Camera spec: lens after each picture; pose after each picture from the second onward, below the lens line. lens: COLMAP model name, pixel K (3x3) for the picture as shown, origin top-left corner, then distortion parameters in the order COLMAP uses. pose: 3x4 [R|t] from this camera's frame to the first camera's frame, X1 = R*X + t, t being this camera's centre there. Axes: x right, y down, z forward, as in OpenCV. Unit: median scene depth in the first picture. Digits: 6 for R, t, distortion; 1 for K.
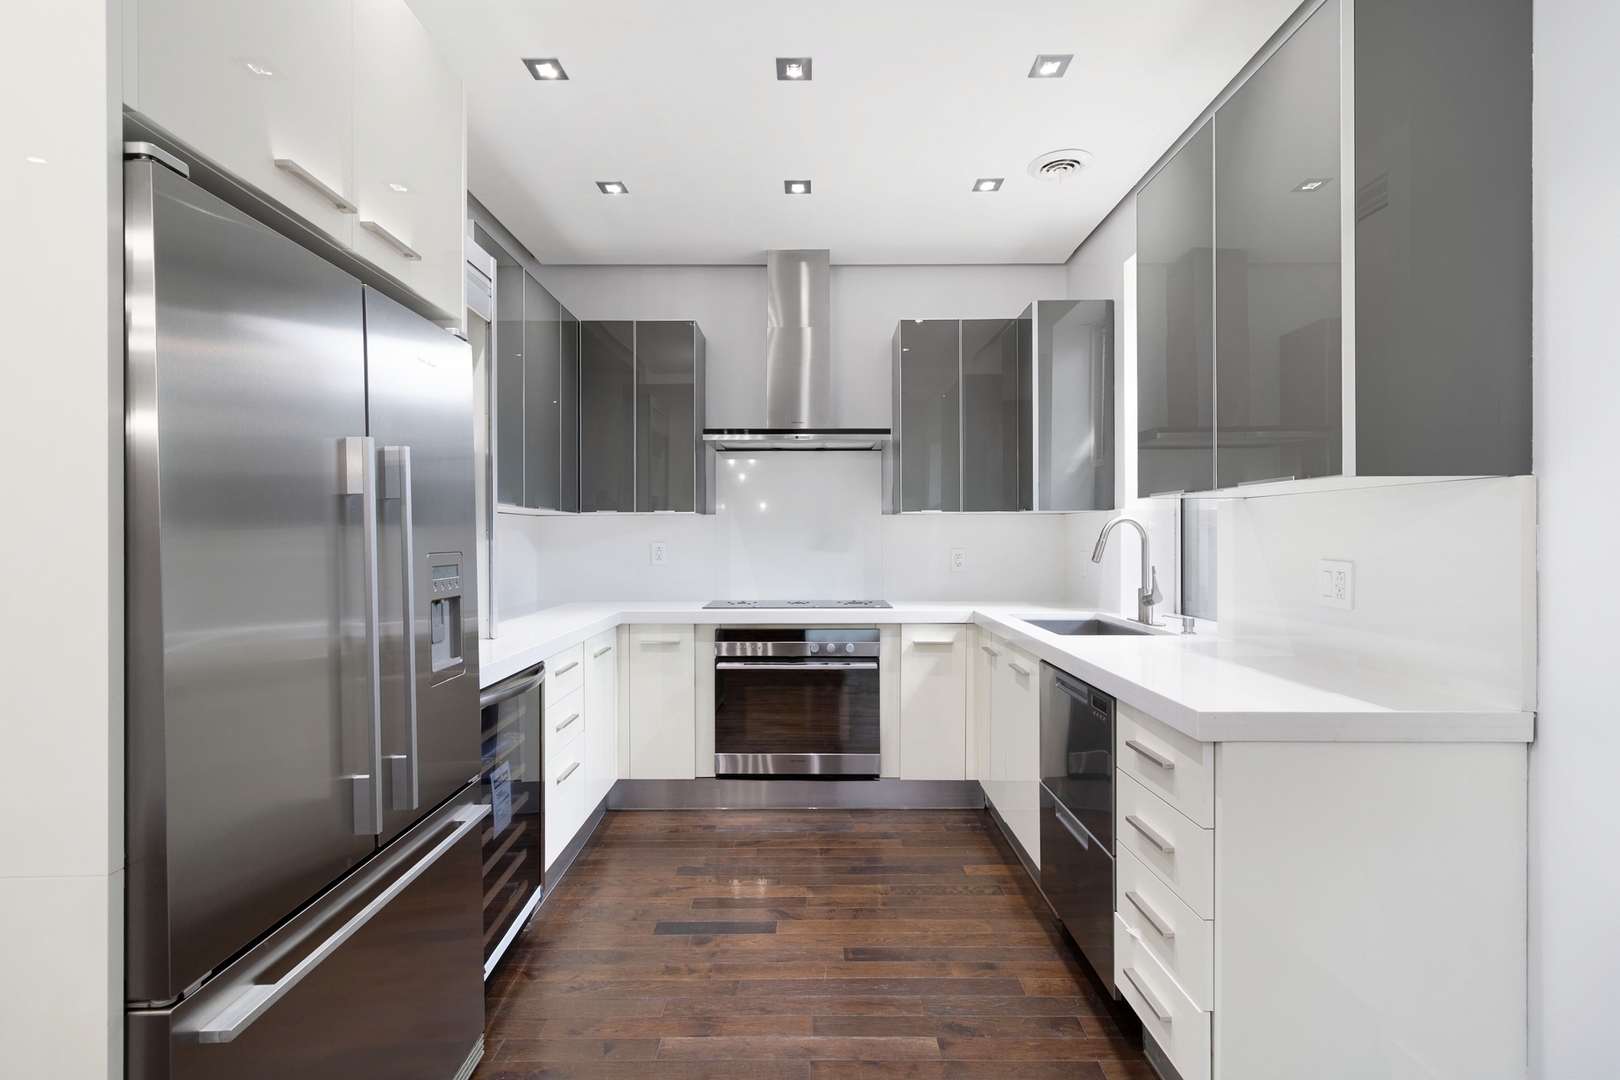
lens RADIAL K [[769.5, 0, 807.0], [0, 769.5, 536.4], [0, 0, 1]] dist [0.010534, 0.000455]
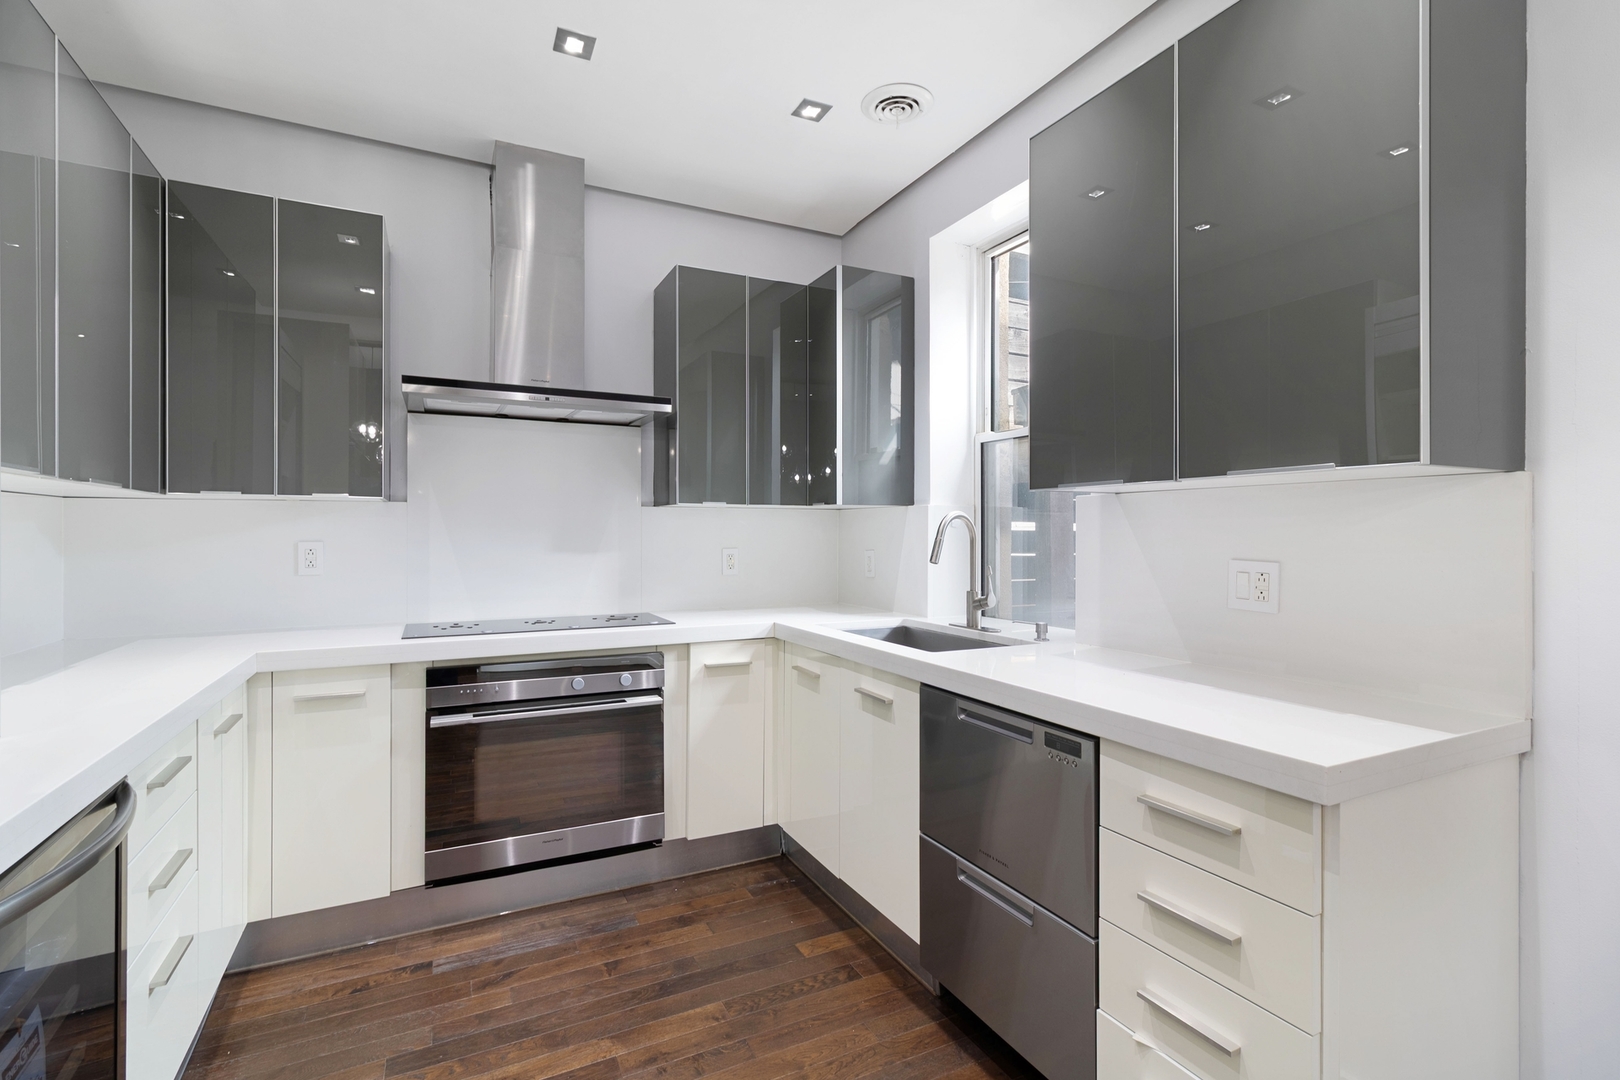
lens RADIAL K [[755.8, 0, 809.9], [0, 755.8, 533.0], [0, 0, 1]] dist [0.007260, 0.000203]
pose [[0.890528, 0.003307, 0.454916, -0.125882], [-0.002621, 0.999994, -0.002139, 0.000818], [-0.454920, 0.000713, 0.890532, 0.255836]]
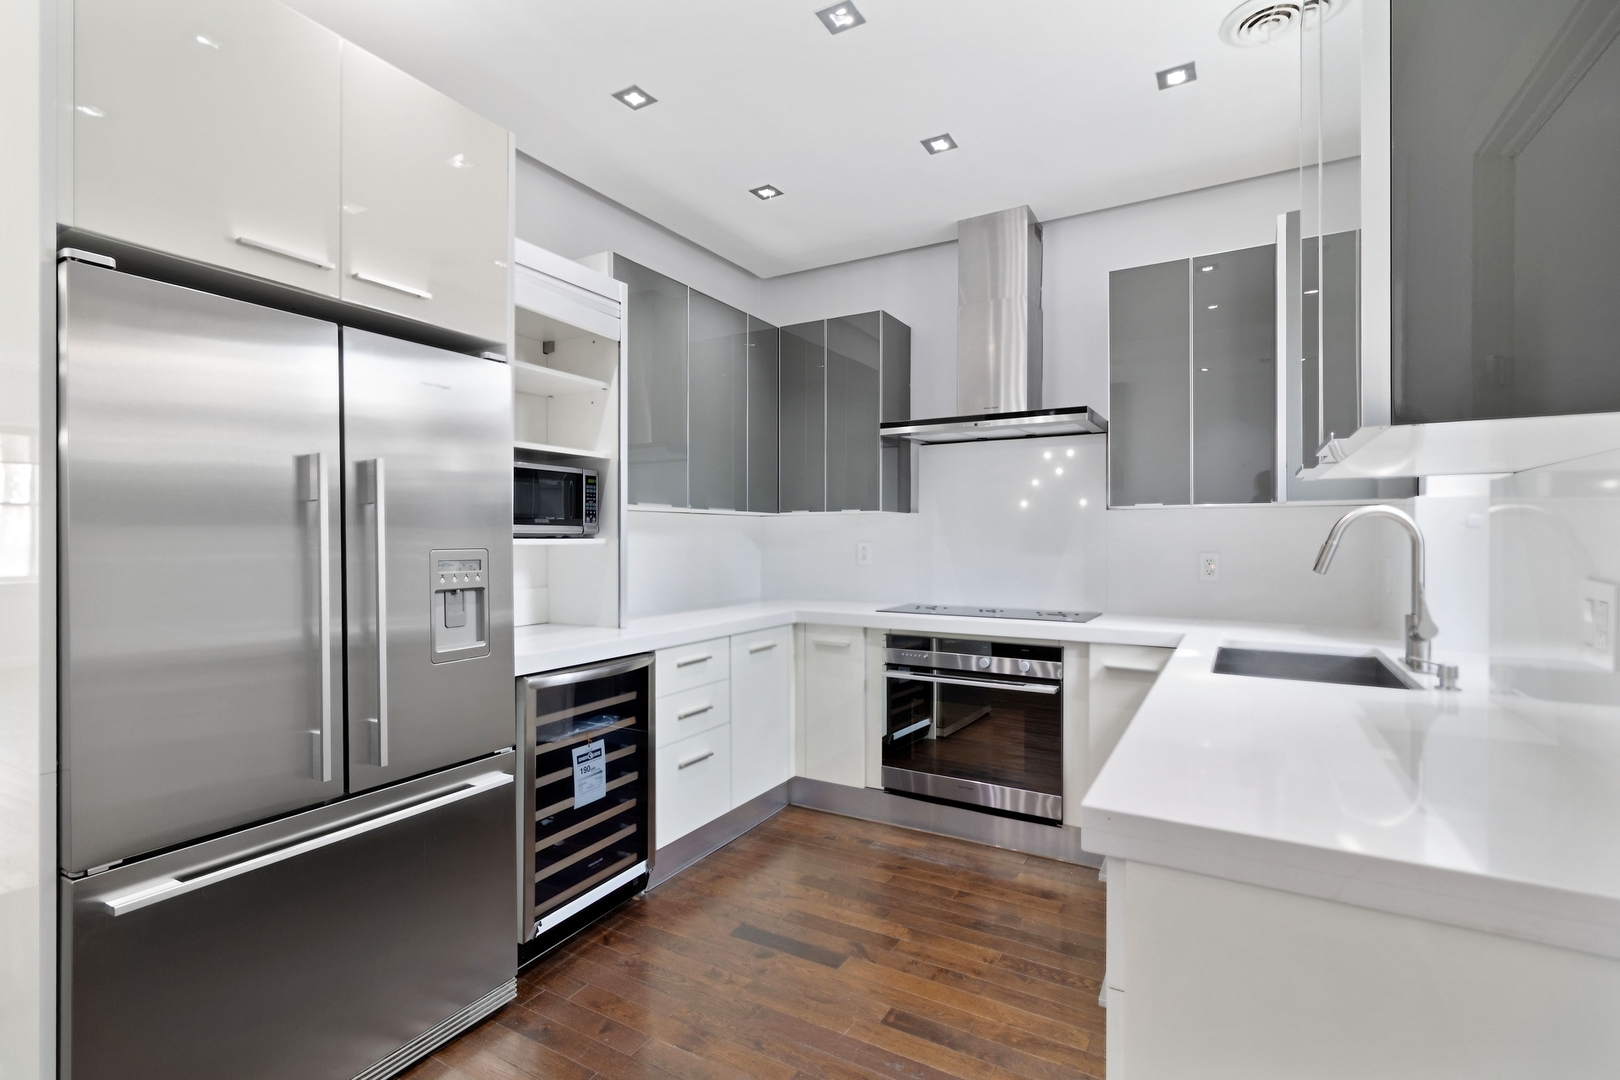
lens RADIAL K [[769.5, 0, 807.0], [0, 769.5, 536.4], [0, 0, 1]] dist [0.010534, 0.000455]
pose [[0.860850, 0.002127, -0.508854, 0.289775], [-0.001915, 0.999998, 0.000939, -0.000088], [0.508855, 0.000167, 0.860852, 0.141720]]
